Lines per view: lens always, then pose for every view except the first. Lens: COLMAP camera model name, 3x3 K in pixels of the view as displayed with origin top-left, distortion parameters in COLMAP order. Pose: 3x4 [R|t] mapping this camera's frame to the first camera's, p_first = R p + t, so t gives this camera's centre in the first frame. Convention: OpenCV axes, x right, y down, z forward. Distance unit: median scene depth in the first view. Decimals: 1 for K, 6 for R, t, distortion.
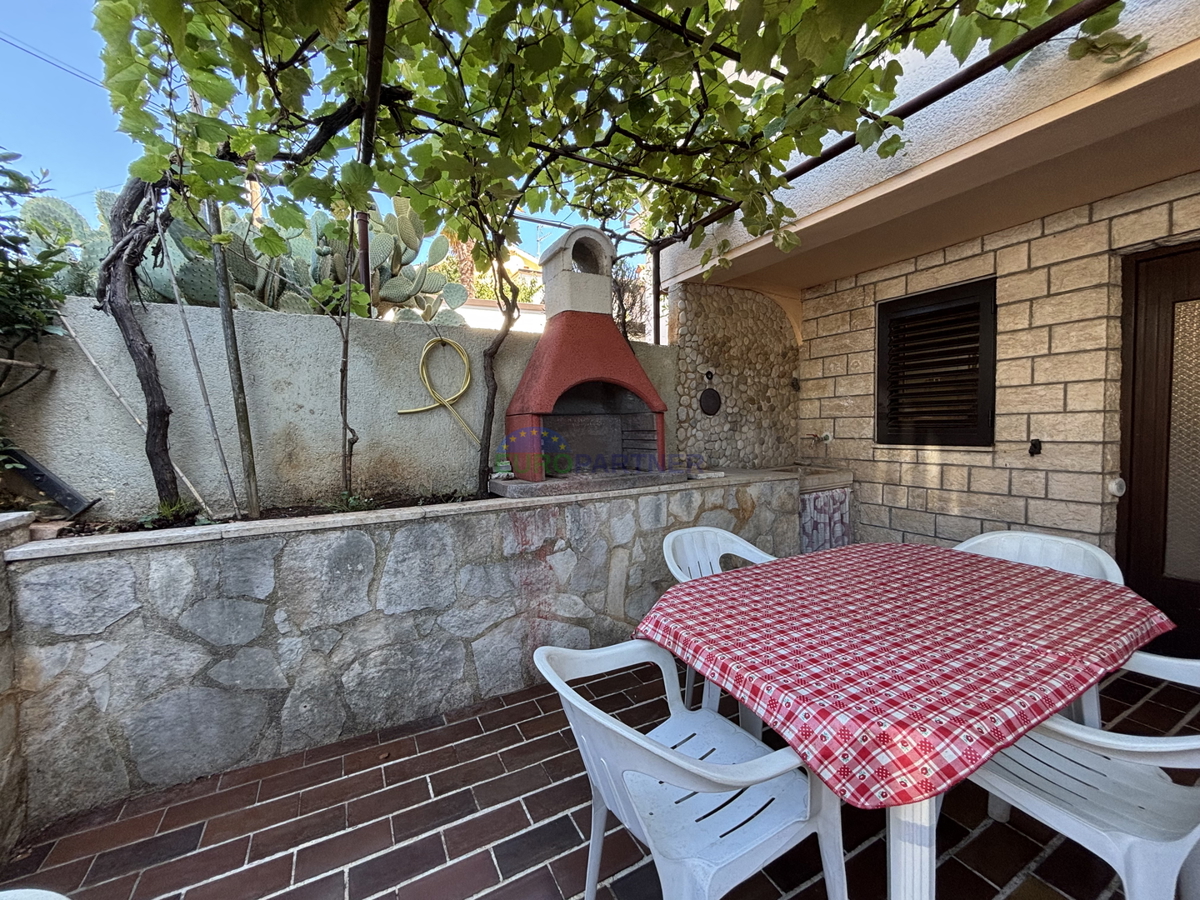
lens RADIAL K [[486.3, 0, 600.0], [0, 486.3, 450.0], [0, 0, 1]] dist [-0.002087, 0.000541]
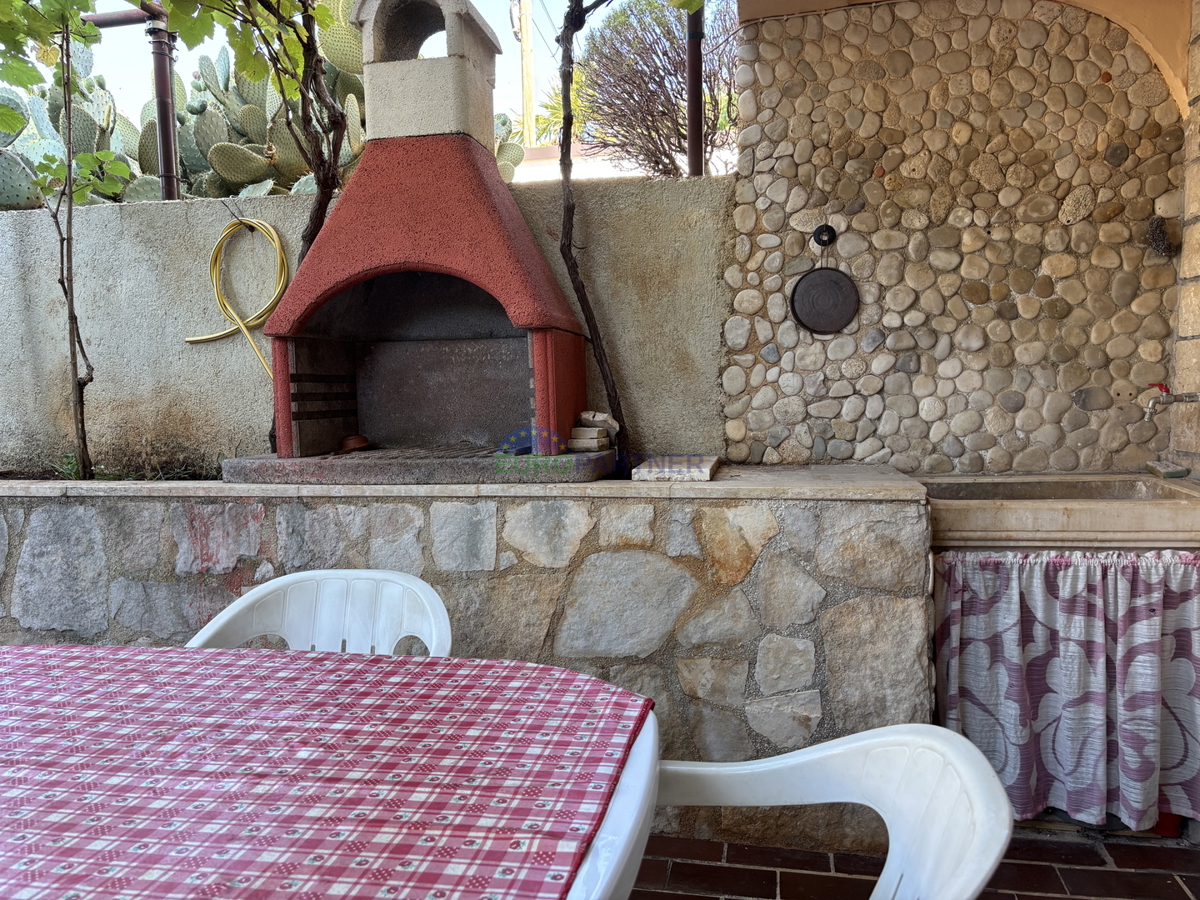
lens RADIAL K [[910.8, 0, 601.6], [0, 910.8, 454.5], [0, 0, 1]] dist [0.014625, 0.002920]
pose [[0.772029, 0.057980, -0.632938, 0.747791], [-0.032026, 0.998114, 0.052369, -0.005704], [0.634780, -0.020160, 0.772430, 0.369624]]
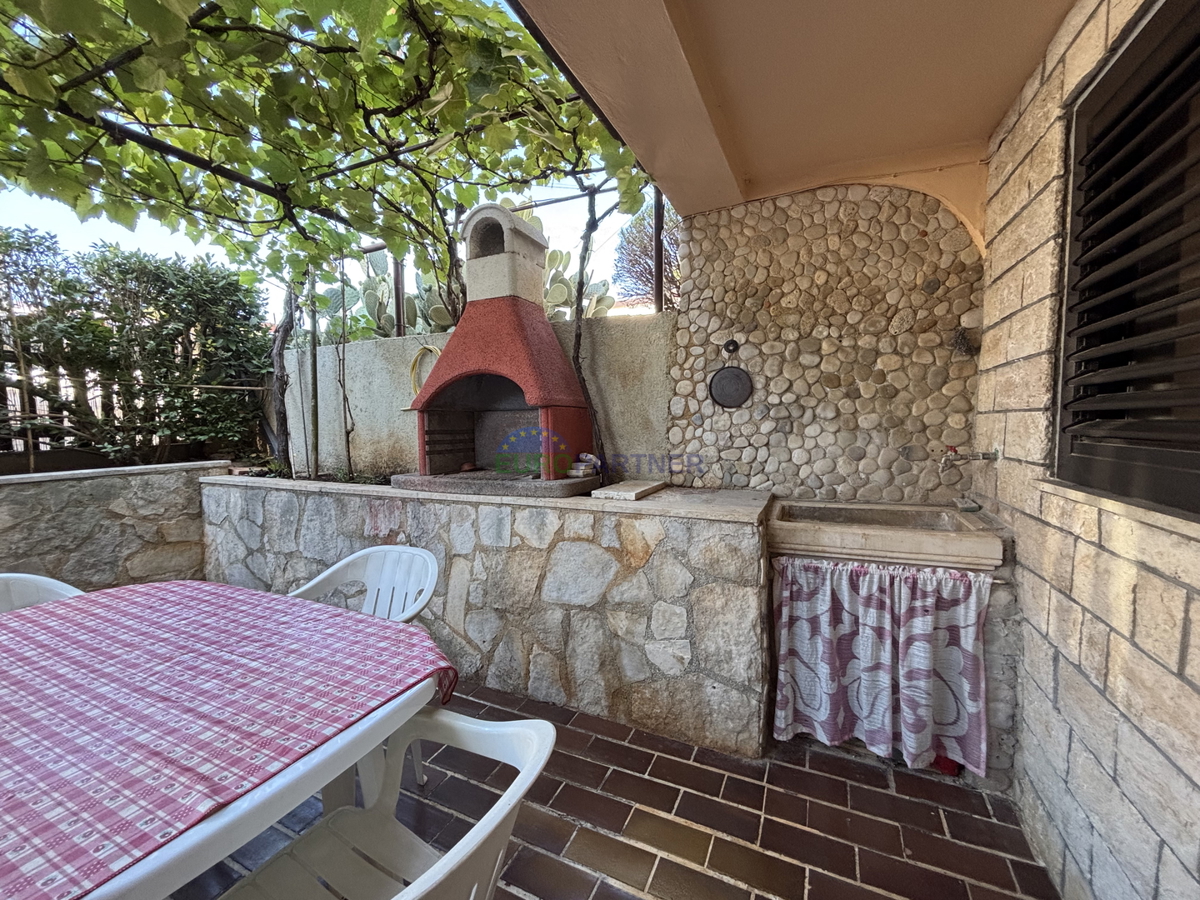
lens RADIAL K [[486.3, 0, 600.0], [0, 486.3, 450.0], [0, 0, 1]] dist [-0.002087, 0.000541]
pose [[0.596010, 0.061759, -0.800599, 0.842805], [-0.043177, 0.998060, 0.044848, -0.047663], [0.801816, 0.007838, 0.597520, 0.611319]]
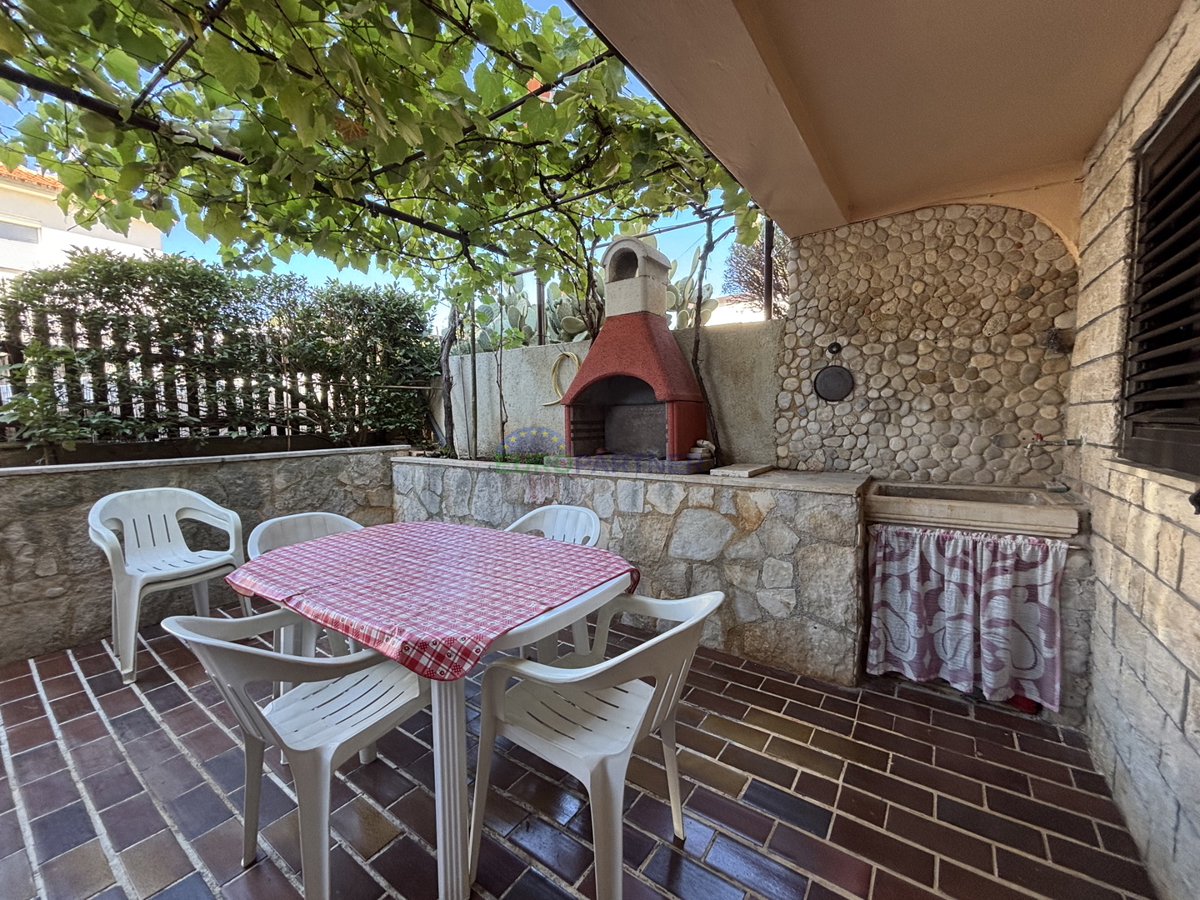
lens RADIAL K [[486.3, 0, 600.0], [0, 486.3, 450.0], [0, 0, 1]] dist [-0.002087, 0.000541]
pose [[0.445123, 0.075812, -0.892255, 0.970488], [-0.046350, 0.997025, 0.061591, -0.033905], [0.894269, 0.013941, 0.447312, 0.440756]]
